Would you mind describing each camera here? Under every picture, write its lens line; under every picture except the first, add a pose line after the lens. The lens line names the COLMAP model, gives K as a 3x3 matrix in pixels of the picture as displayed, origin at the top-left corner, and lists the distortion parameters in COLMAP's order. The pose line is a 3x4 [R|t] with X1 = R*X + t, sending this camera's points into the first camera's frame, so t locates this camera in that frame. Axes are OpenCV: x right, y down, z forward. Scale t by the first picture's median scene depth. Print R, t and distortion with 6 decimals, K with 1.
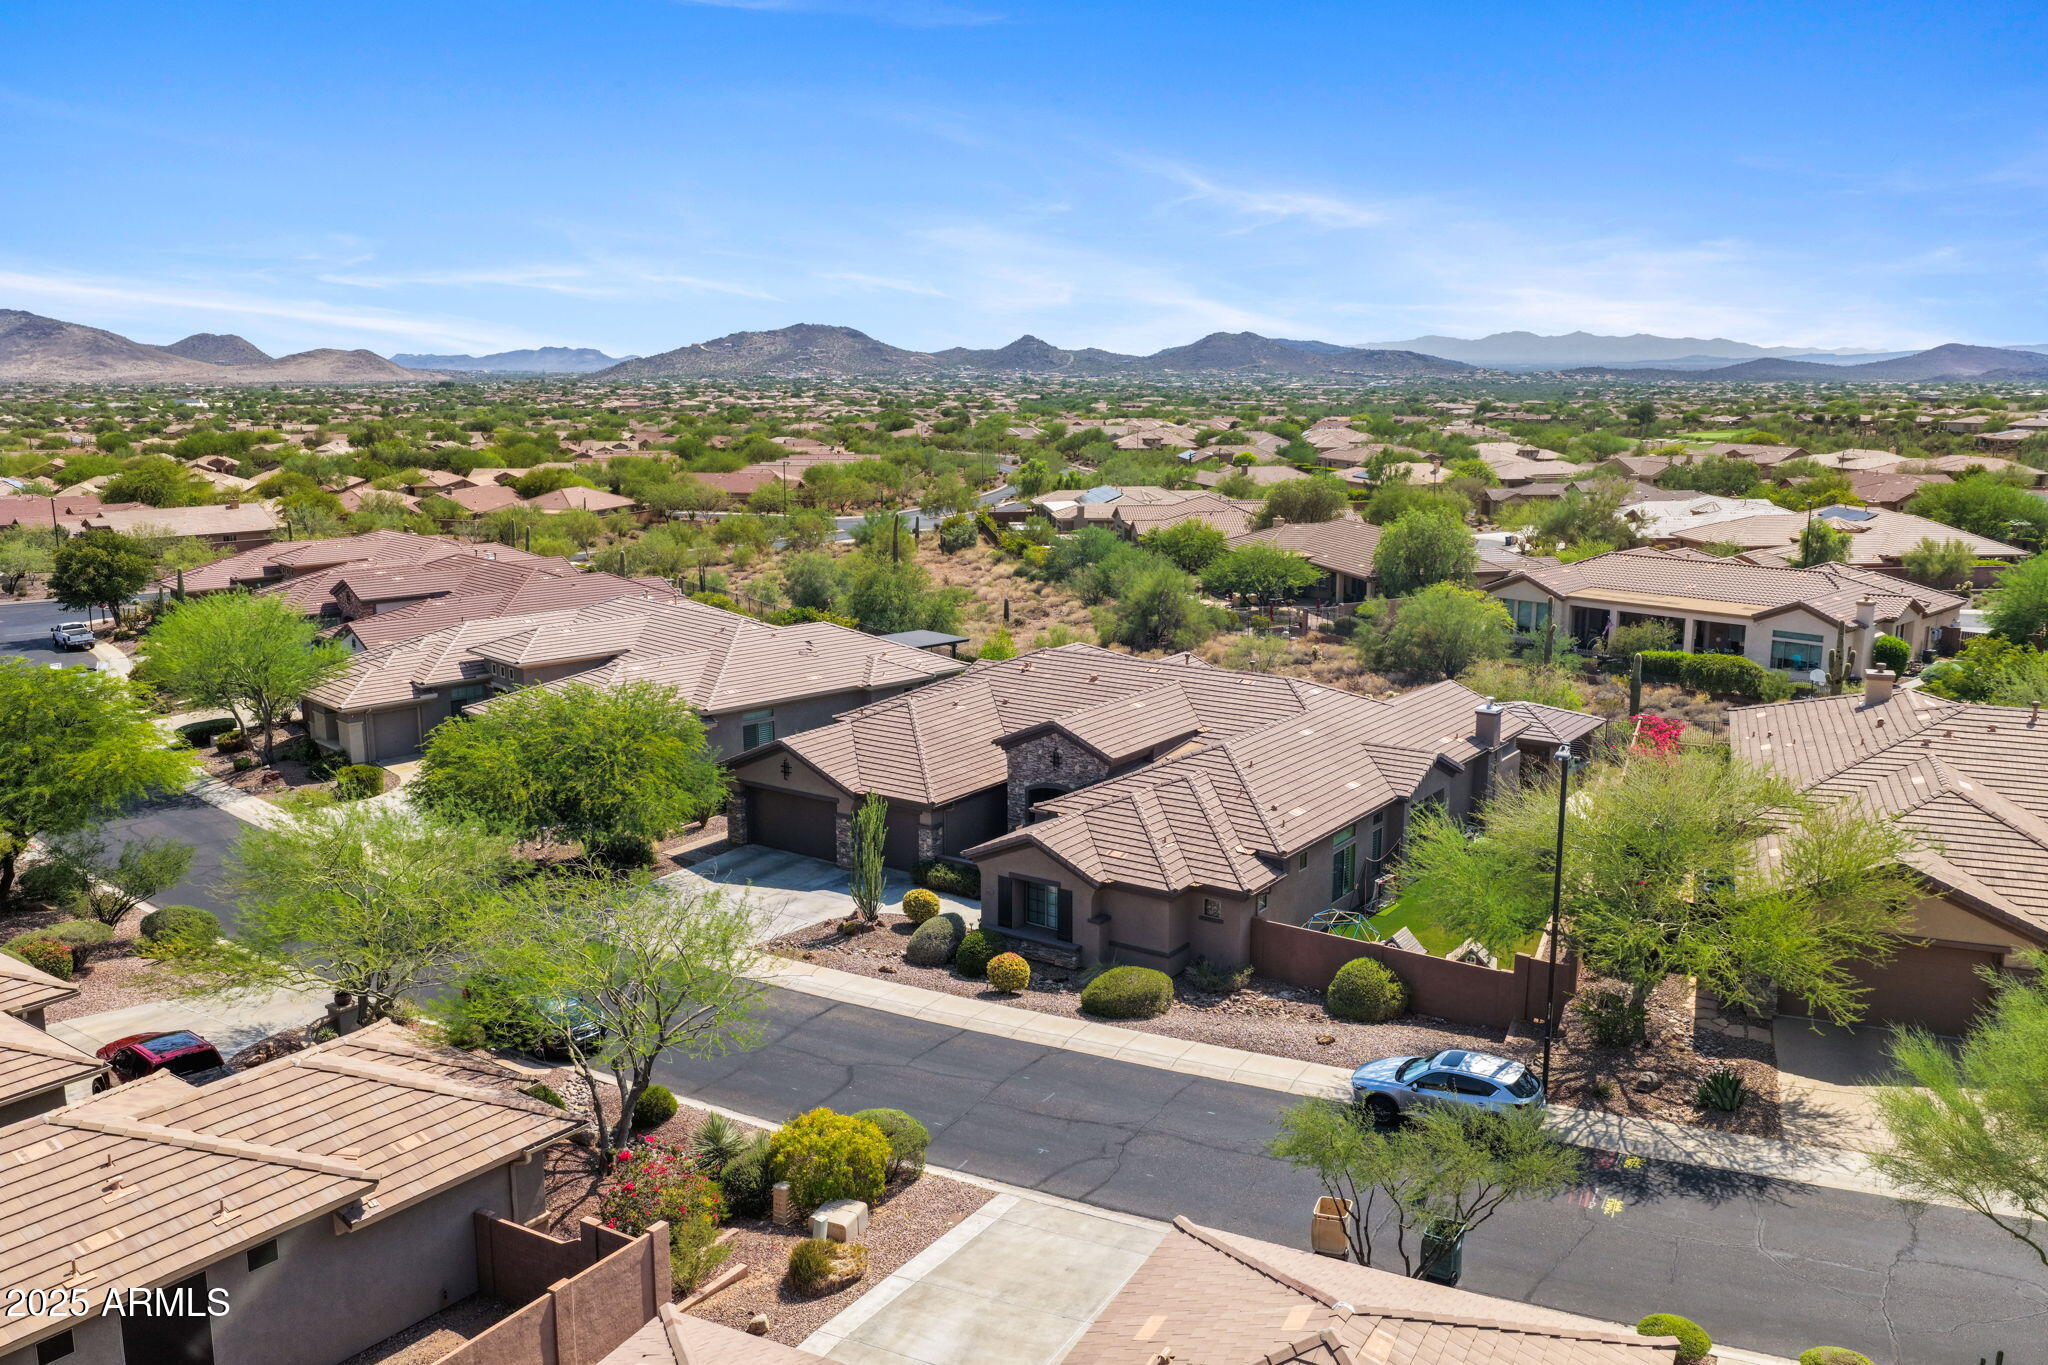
lens RADIAL K [[1692.2, 0, 1011.9], [0, 1692.2, 686.2], [0, 0, 1]] dist [0.000809, 0.015555]
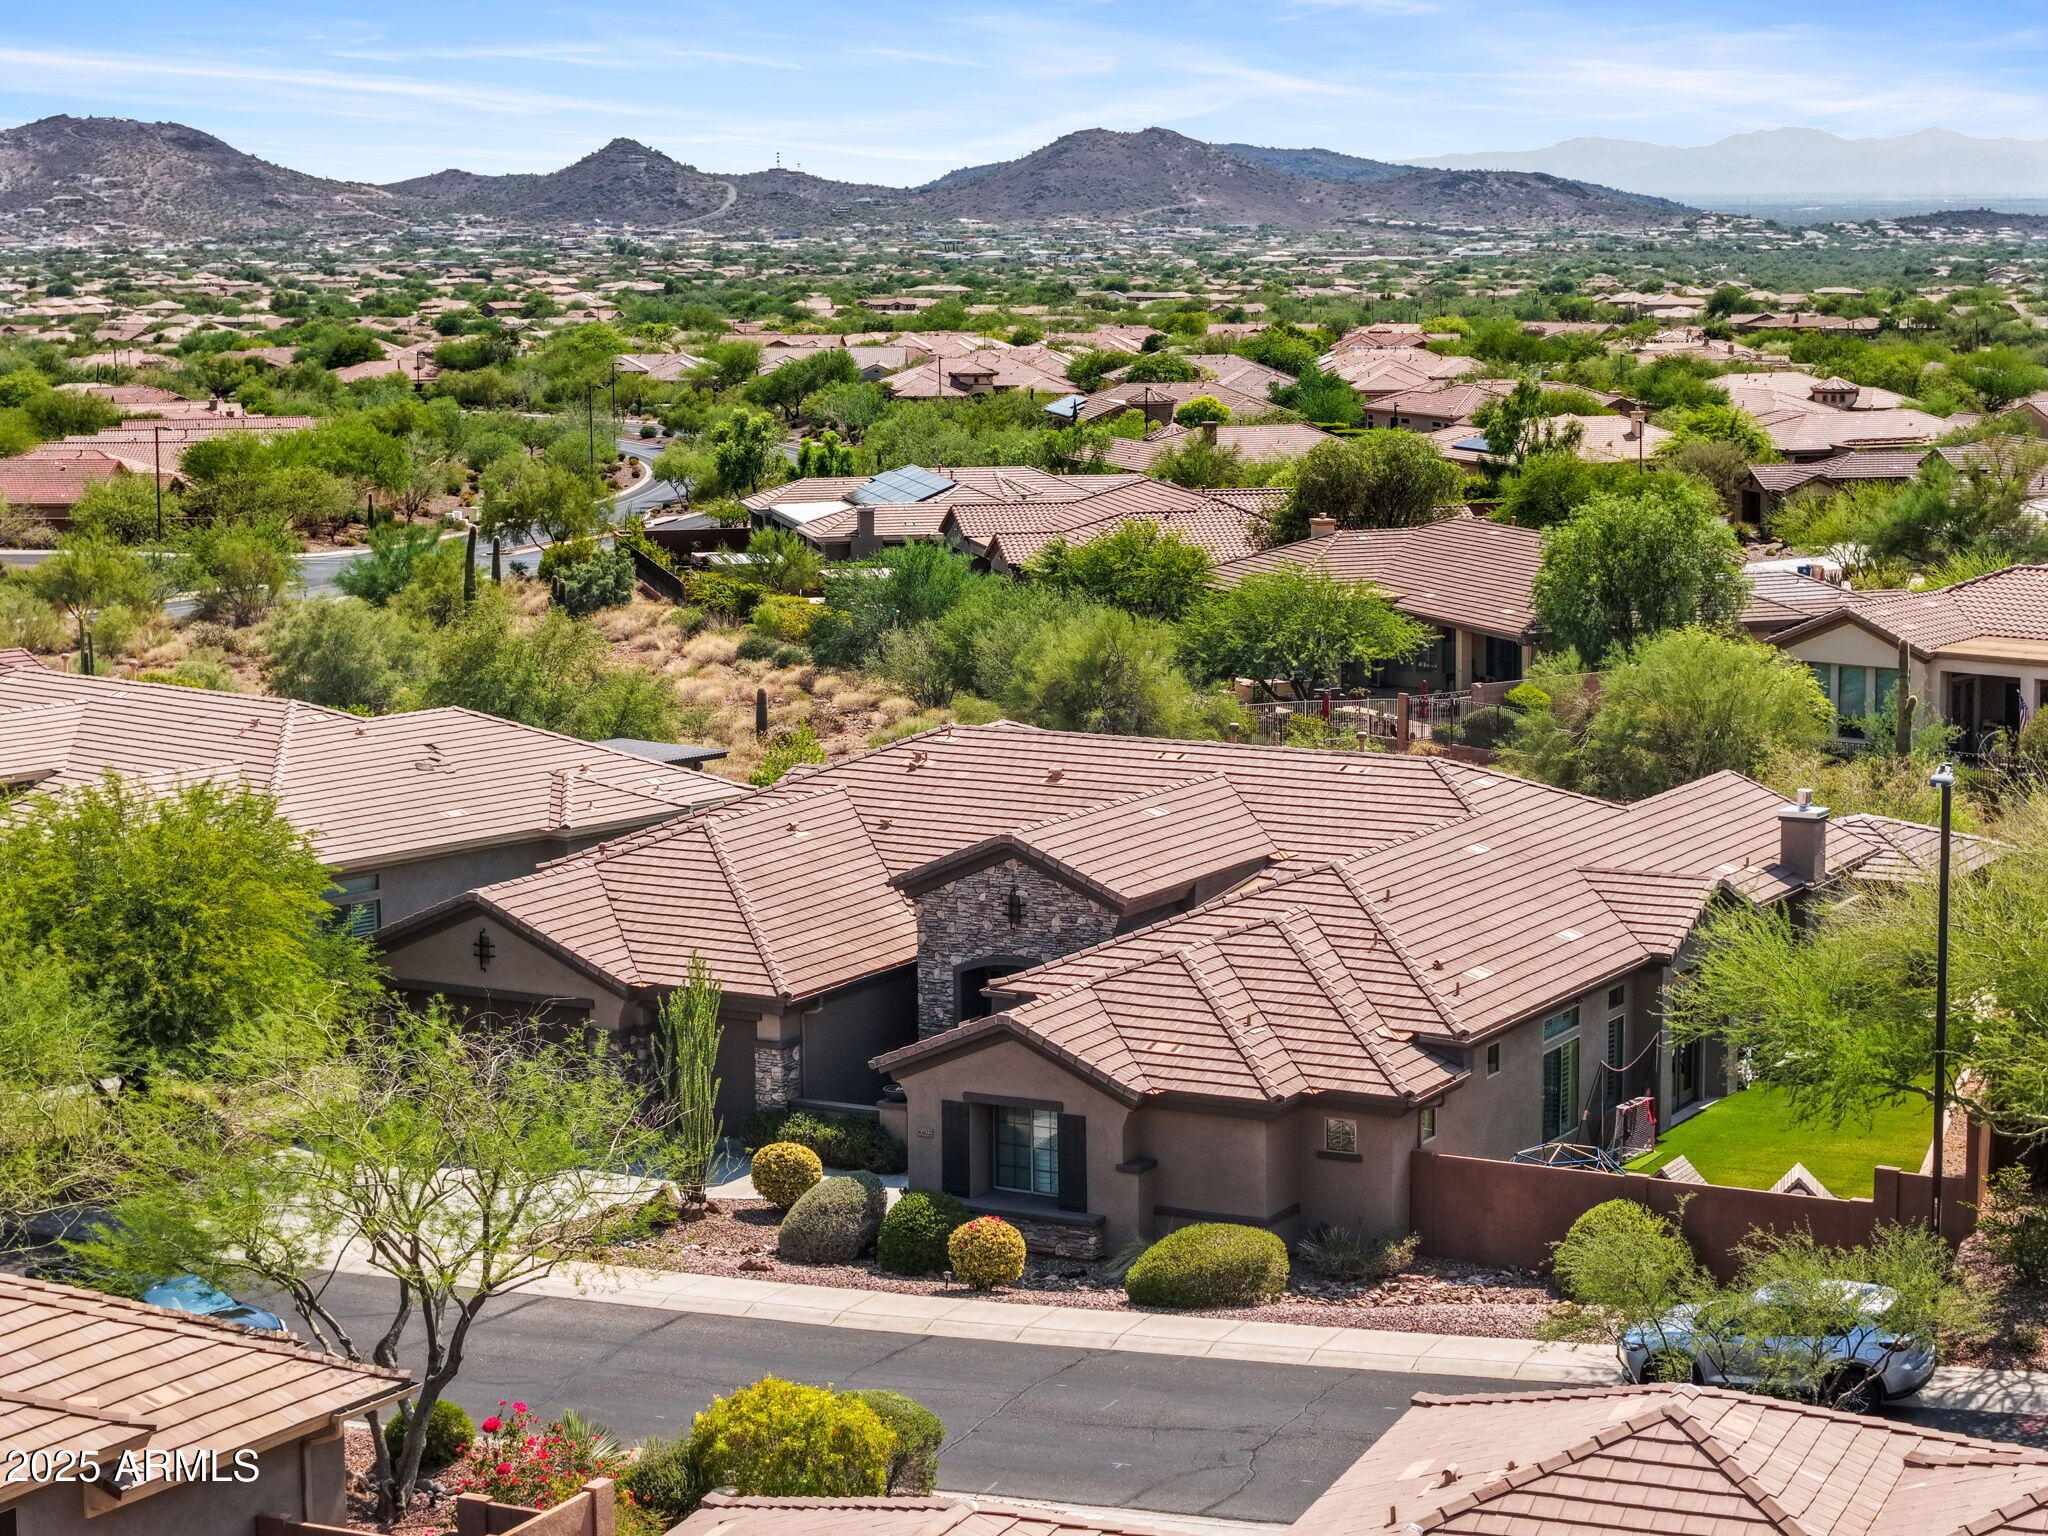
lens RADIAL K [[4223.7, 0, 1024.0], [0, 4223.7, 768.0], [0, 0, 1]] dist [-0.205000, 0.931632]
pose [[0.994460, -0.020195, 0.103154, -0.035880], [0.025911, 0.998184, -0.054383, 0.024079], [-0.101869, 0.056755, 0.993178, -0.105163]]
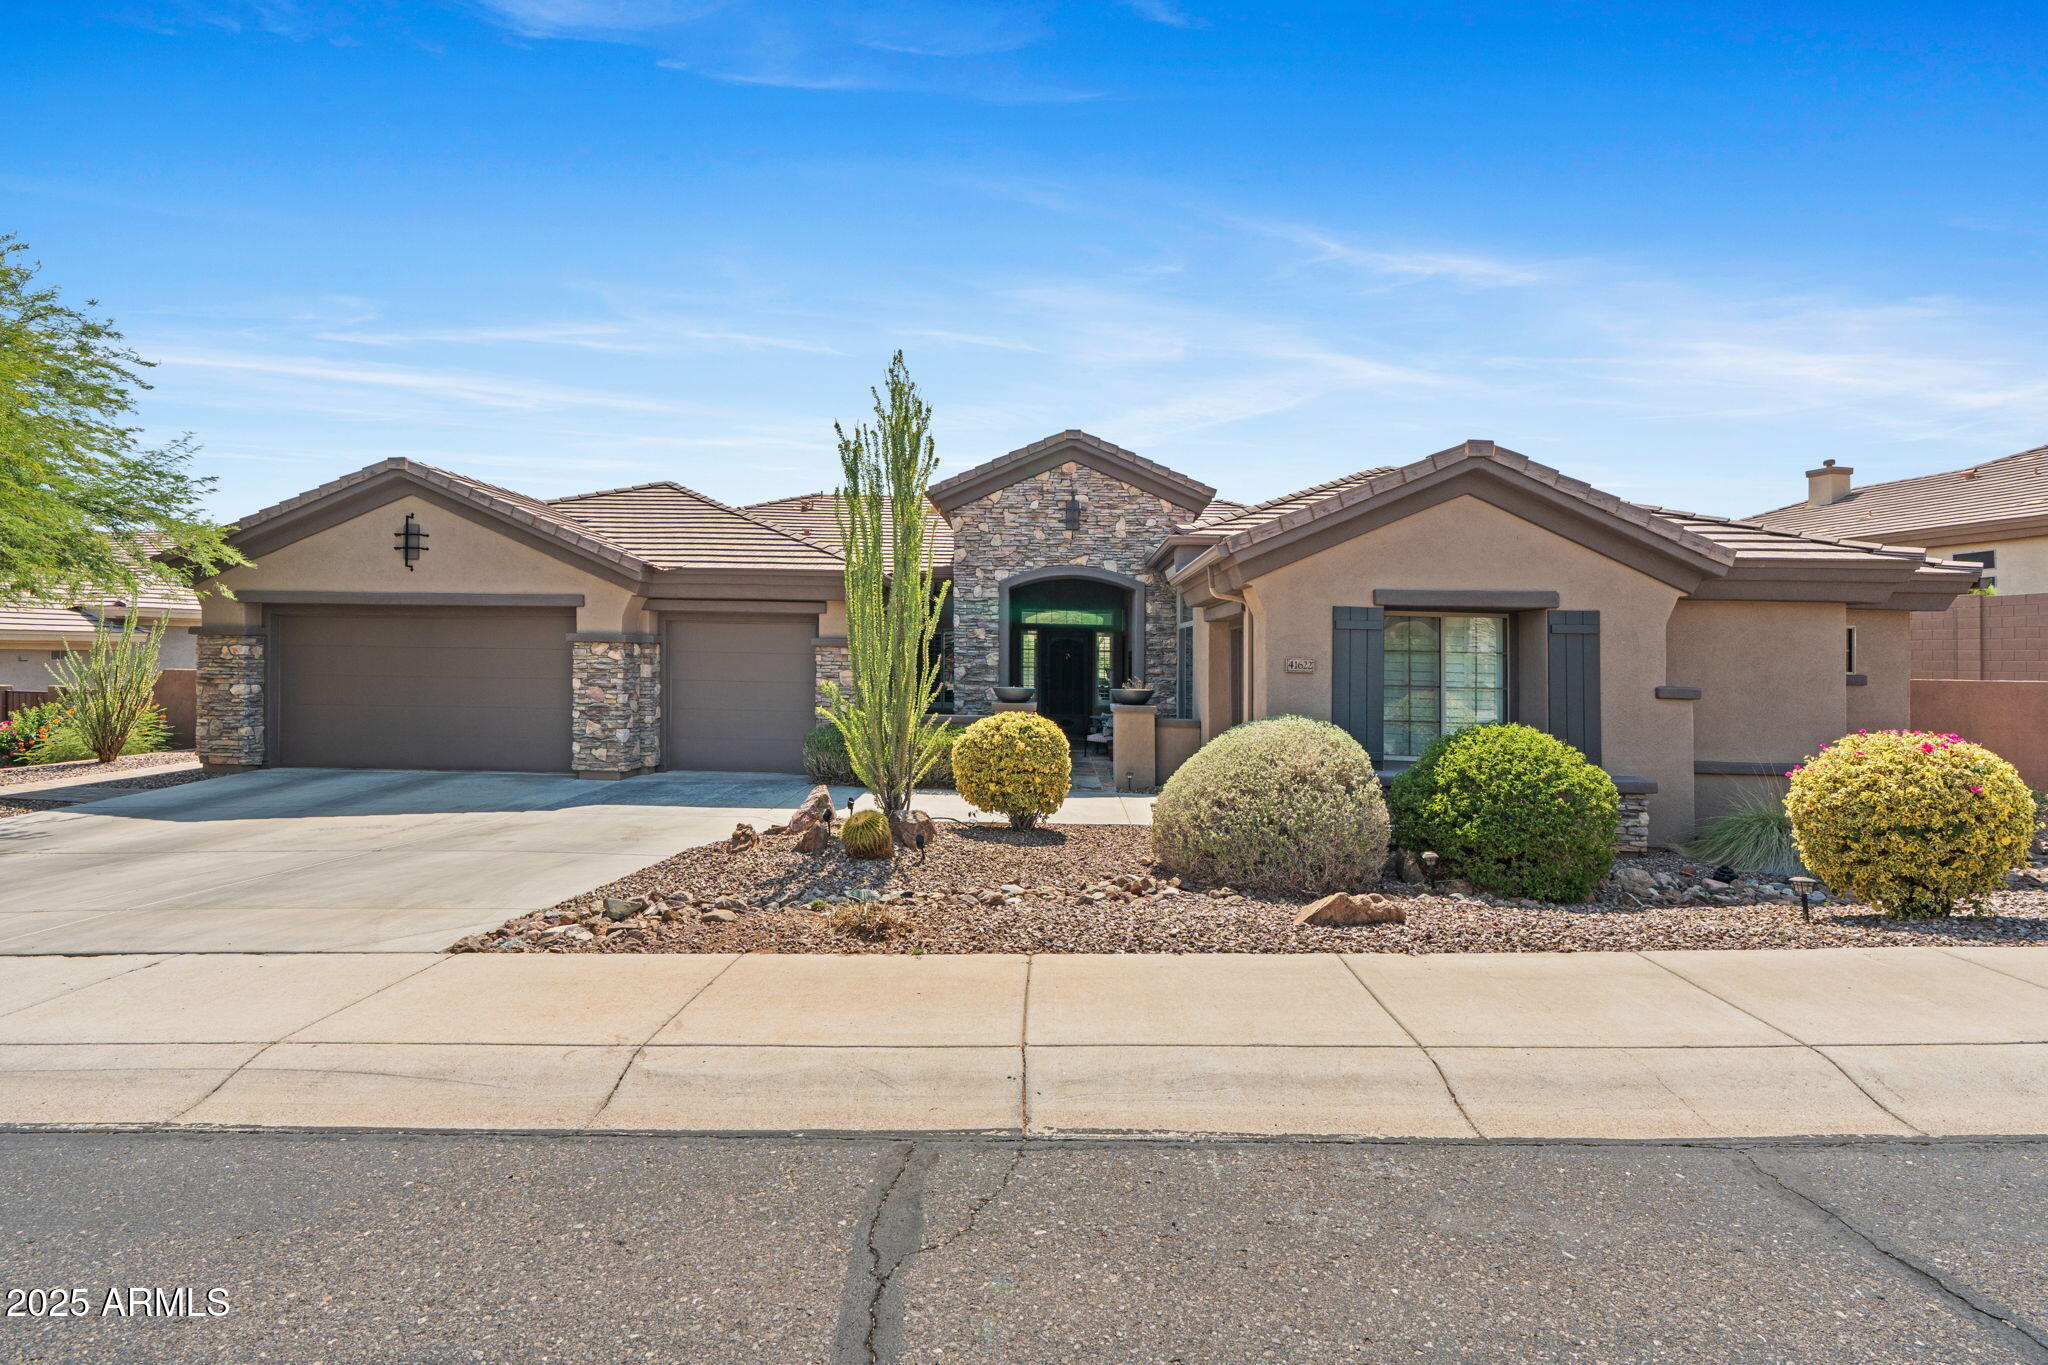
lens RADIAL K [[948.6, 0, 999.9], [0, 948.6, 647.6], [0, 0, 1]] dist [-0.007115, -0.000103]
pose [[0.841251, 0.010286, 0.540546, -0.049300], [0.103654, 0.978203, -0.179930, 0.044426], [-0.530615, 0.207396, 0.821848, 0.266565]]
